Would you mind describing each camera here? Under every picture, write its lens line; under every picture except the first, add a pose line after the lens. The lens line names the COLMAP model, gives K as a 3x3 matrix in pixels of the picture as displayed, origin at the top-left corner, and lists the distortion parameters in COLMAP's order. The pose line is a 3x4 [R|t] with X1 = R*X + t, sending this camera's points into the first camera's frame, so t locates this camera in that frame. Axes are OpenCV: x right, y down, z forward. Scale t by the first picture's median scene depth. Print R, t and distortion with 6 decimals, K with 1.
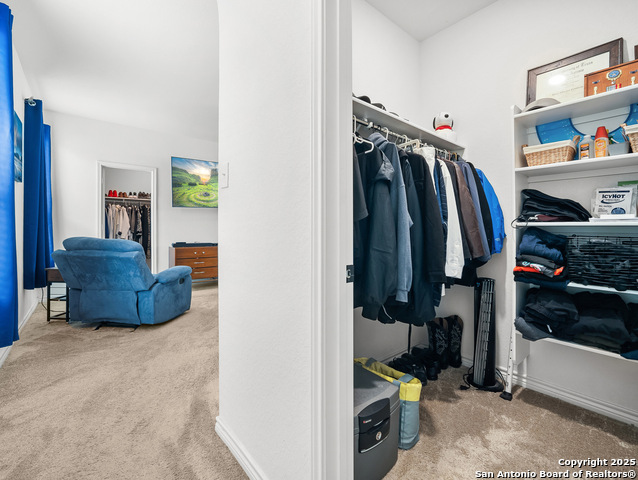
lens RADIAL K [[283.9, 0, 318.1], [0, 283.9, 231.2], [0, 0, 1]] dist [-0.021352, 0.009804]
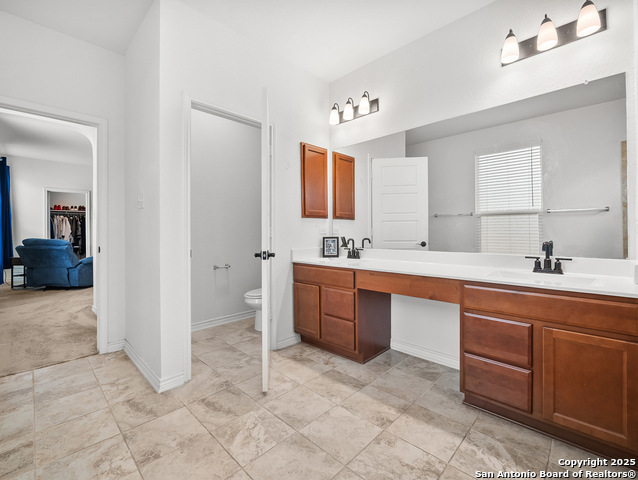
lens RADIAL K [[282.4, 0, 323.8], [0, 282.4, 233.5], [0, 0, 1]] dist [-0.009619, 0.000630]
pose [[0.993742, -0.007566, 0.111447, 0.640022], [0.007758, 0.999969, -0.001287, 0.006737], [-0.111434, 0.002144, 0.993770, -0.784841]]
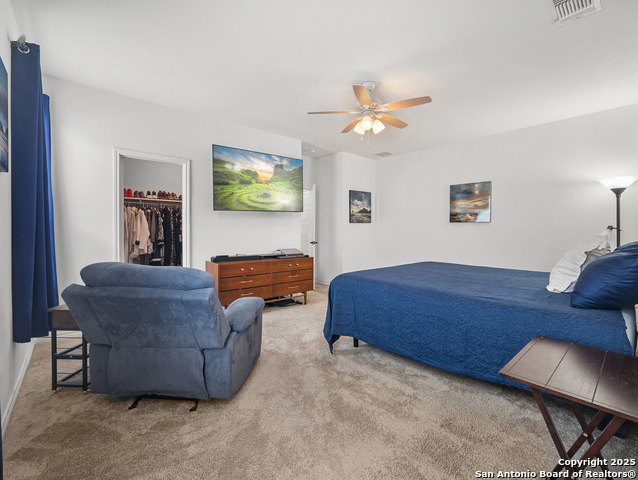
lens RADIAL K [[275.5, 0, 320.4], [0, 275.5, 234.9], [0, 0, 1]] dist [-0.000796, 0.000822]
pose [[0.999352, 0.000037, 0.036001, -0.334504], [-0.000541, 0.999902, 0.013976, -0.040730], [-0.035997, -0.013986, 0.999254, 0.314156]]
